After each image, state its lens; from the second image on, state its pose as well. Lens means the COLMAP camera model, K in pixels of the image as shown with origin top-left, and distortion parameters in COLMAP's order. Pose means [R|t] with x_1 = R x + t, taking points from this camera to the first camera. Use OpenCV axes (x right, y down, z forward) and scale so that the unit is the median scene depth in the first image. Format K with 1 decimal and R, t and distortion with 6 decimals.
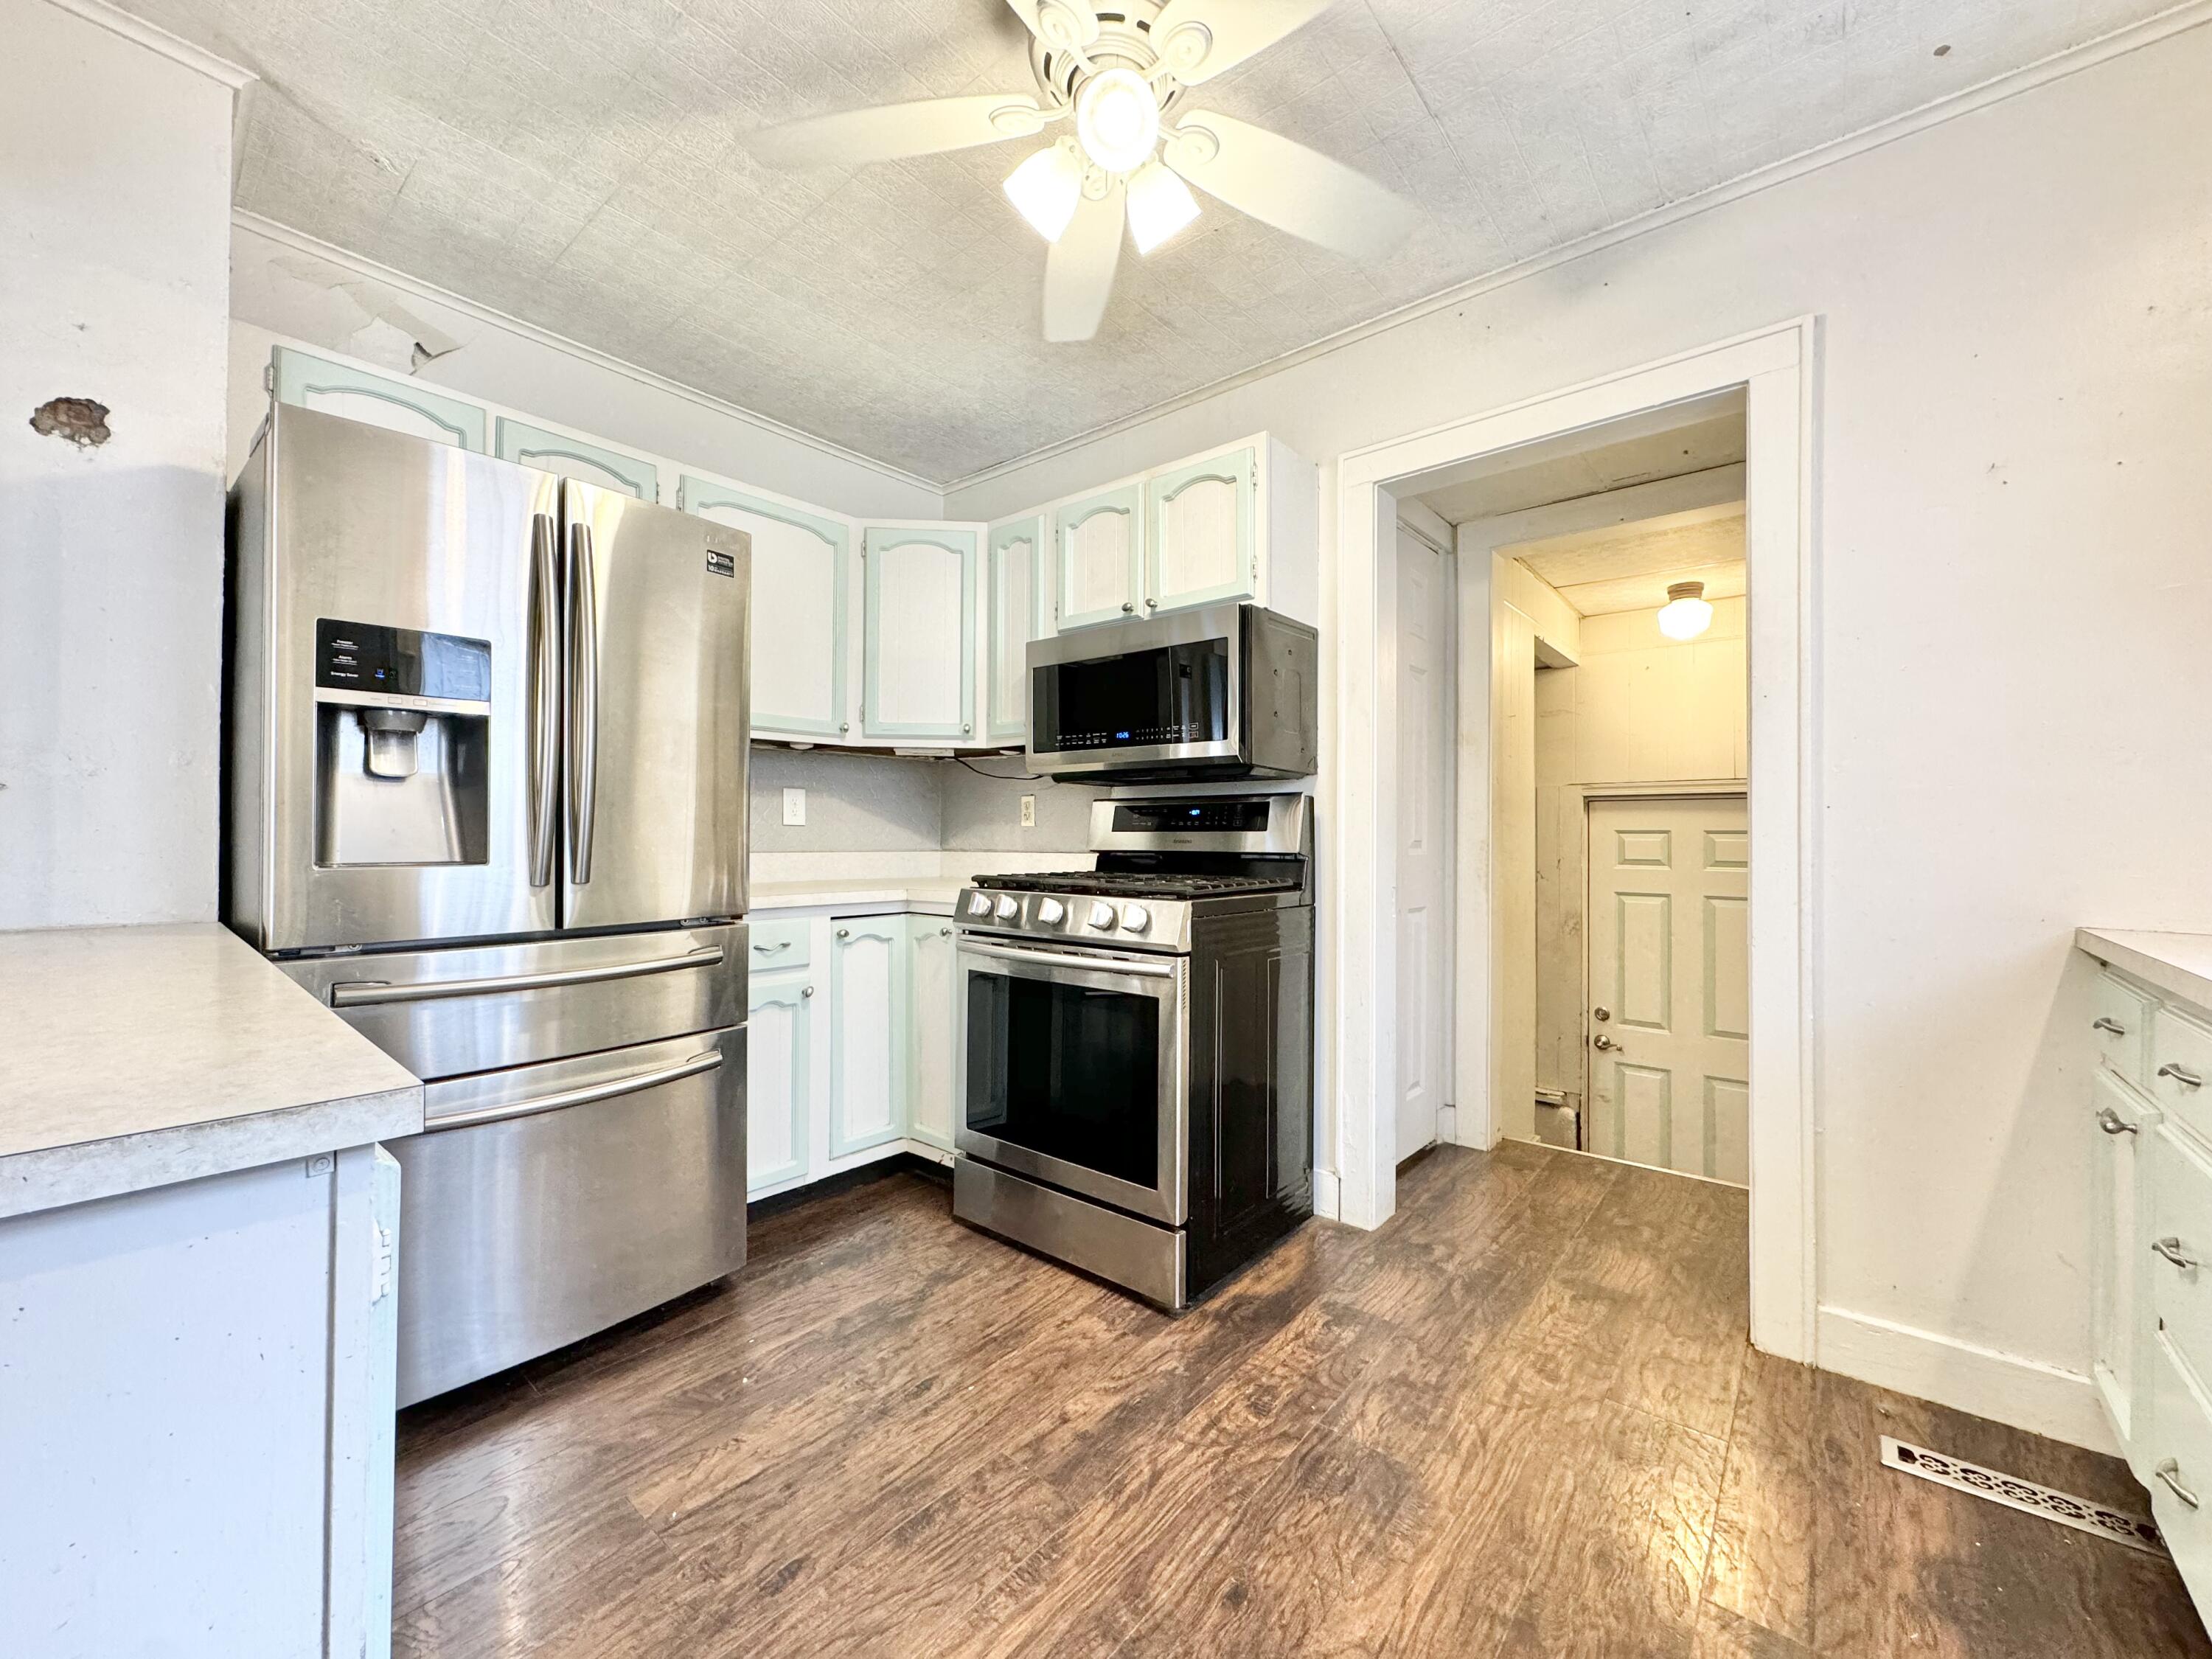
lens RADIAL K [[879.4, 0, 1106.0], [0, 879.4, 829.5], [0, 0, 1]] dist [-0.001473, -0.000014]
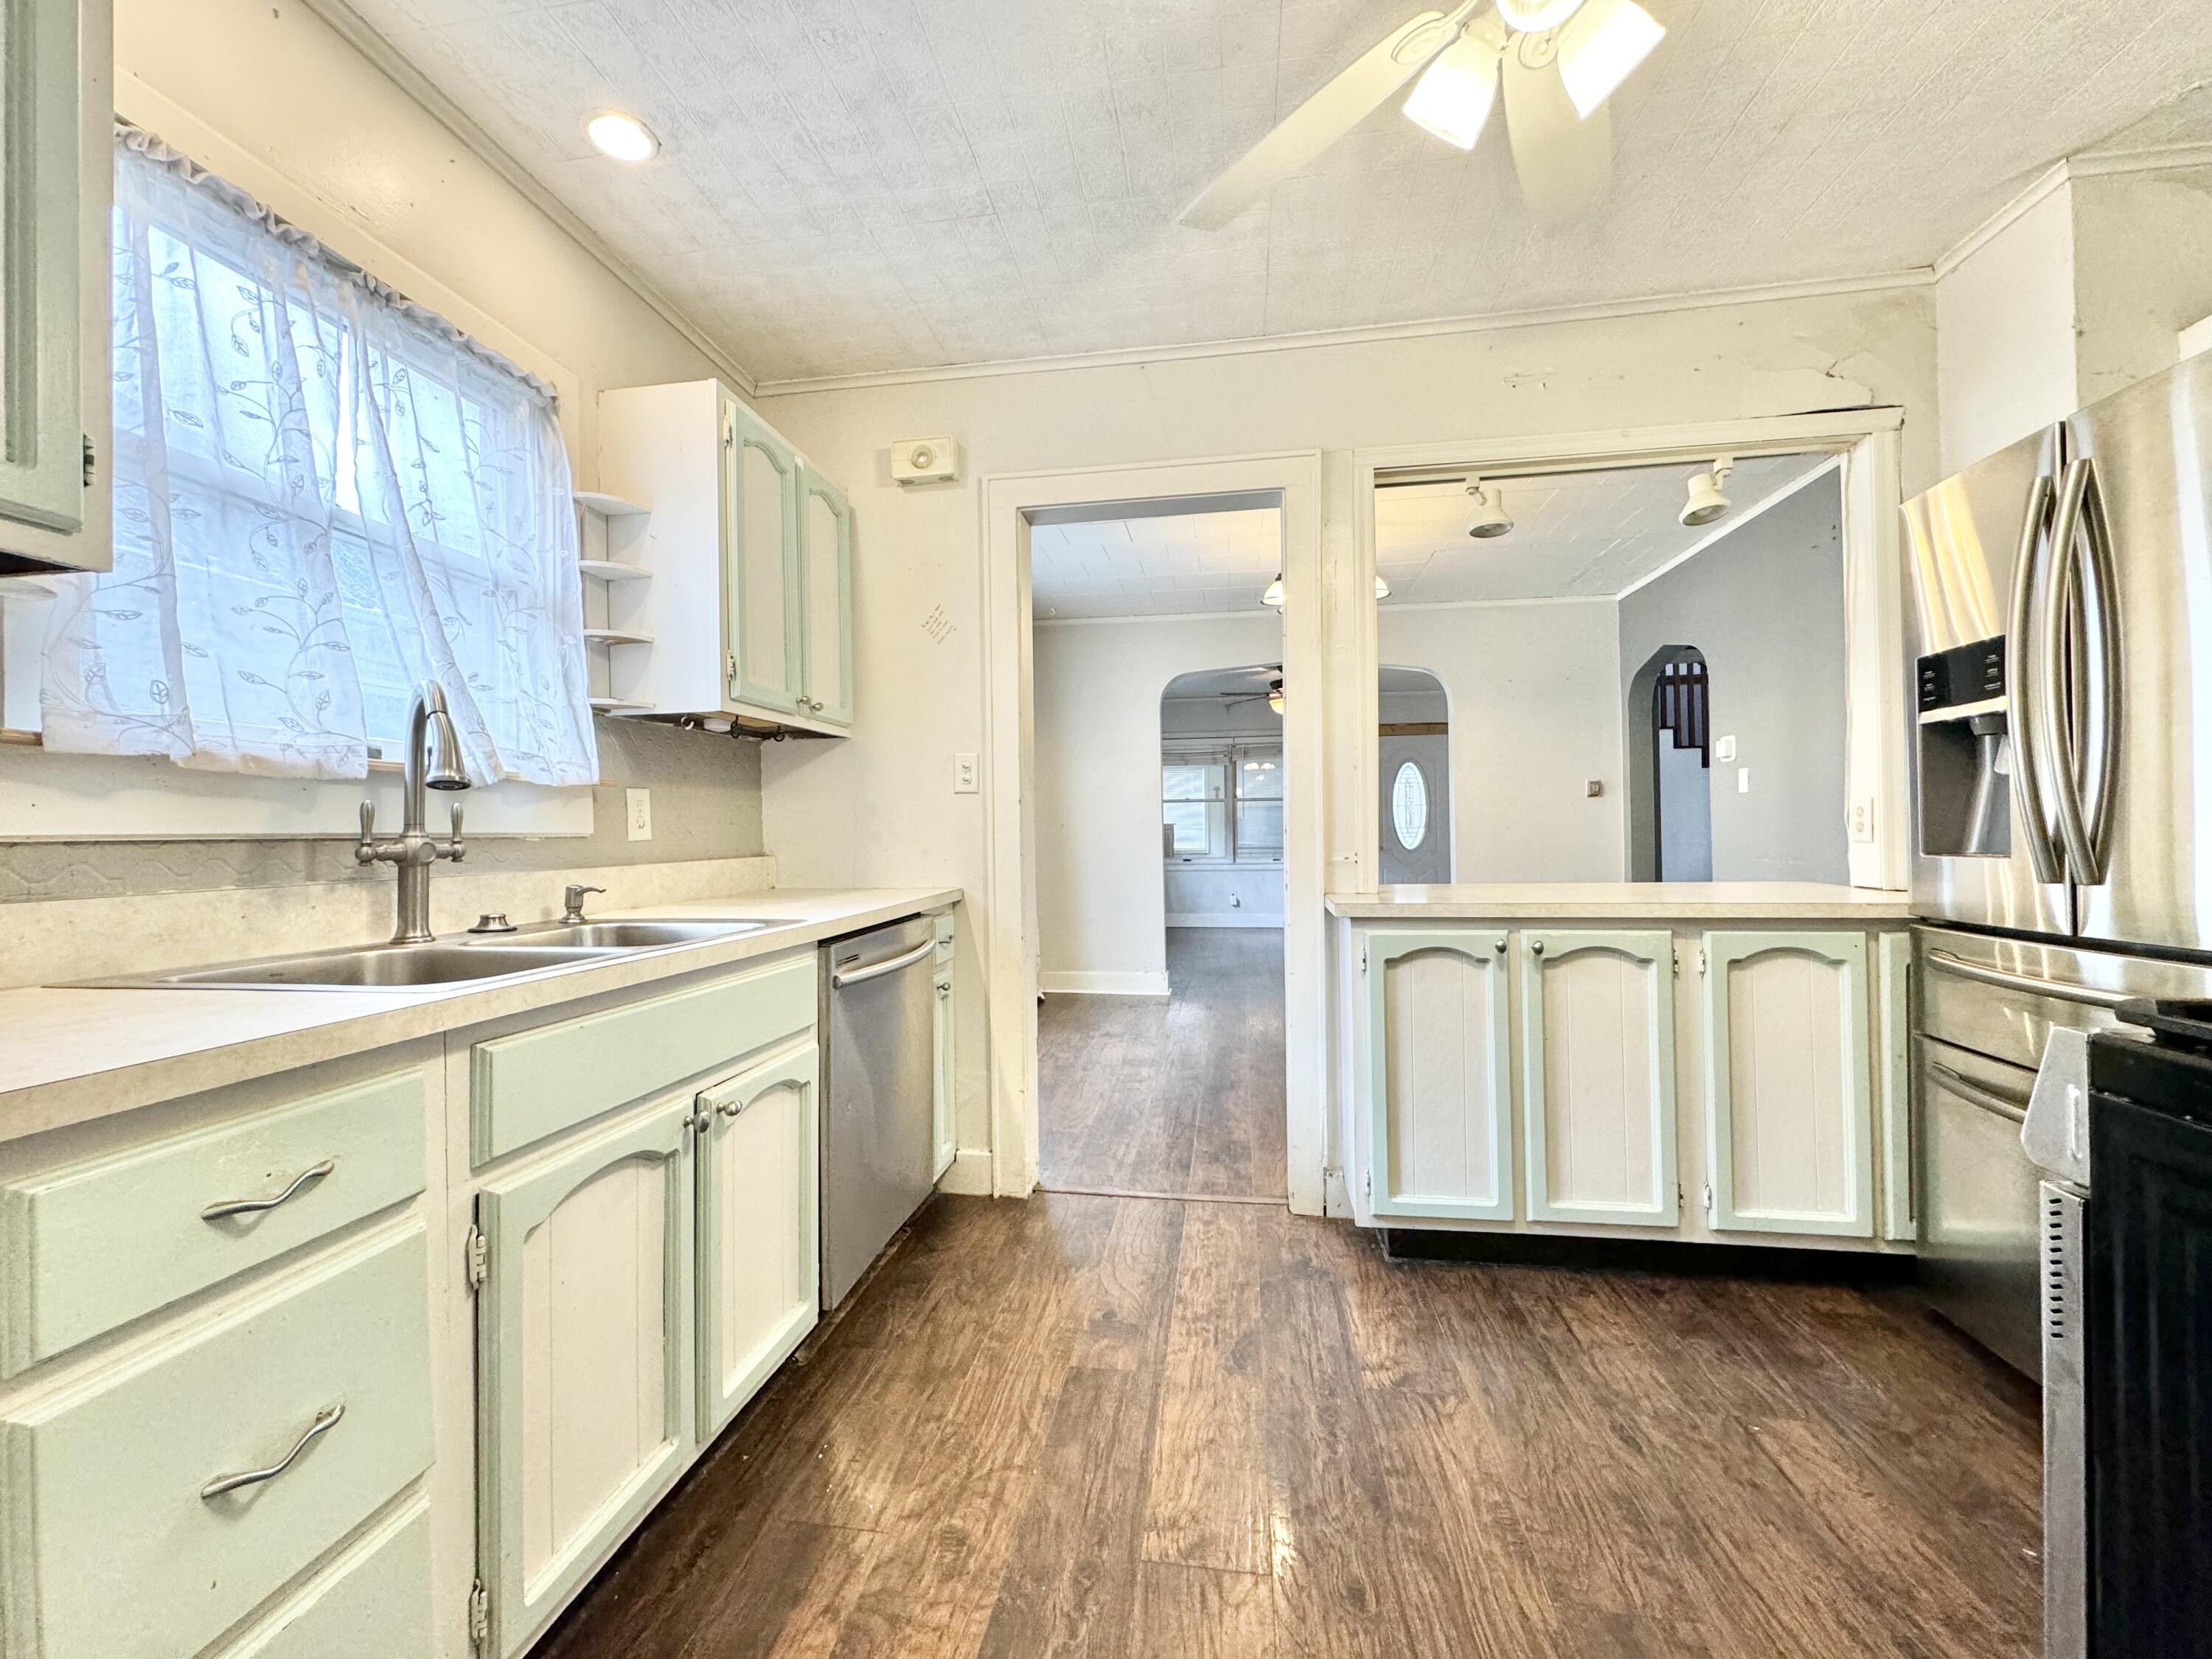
lens RADIAL K [[879.4, 0, 1106.0], [0, 879.4, 829.5], [0, 0, 1]] dist [-0.001473, -0.000014]
pose [[-0.852517, 0.006922, -0.522654, 0.857917], [0.013423, 0.999872, -0.008652, 0.002987], [0.522527, -0.014392, -0.852501, 1.620426]]
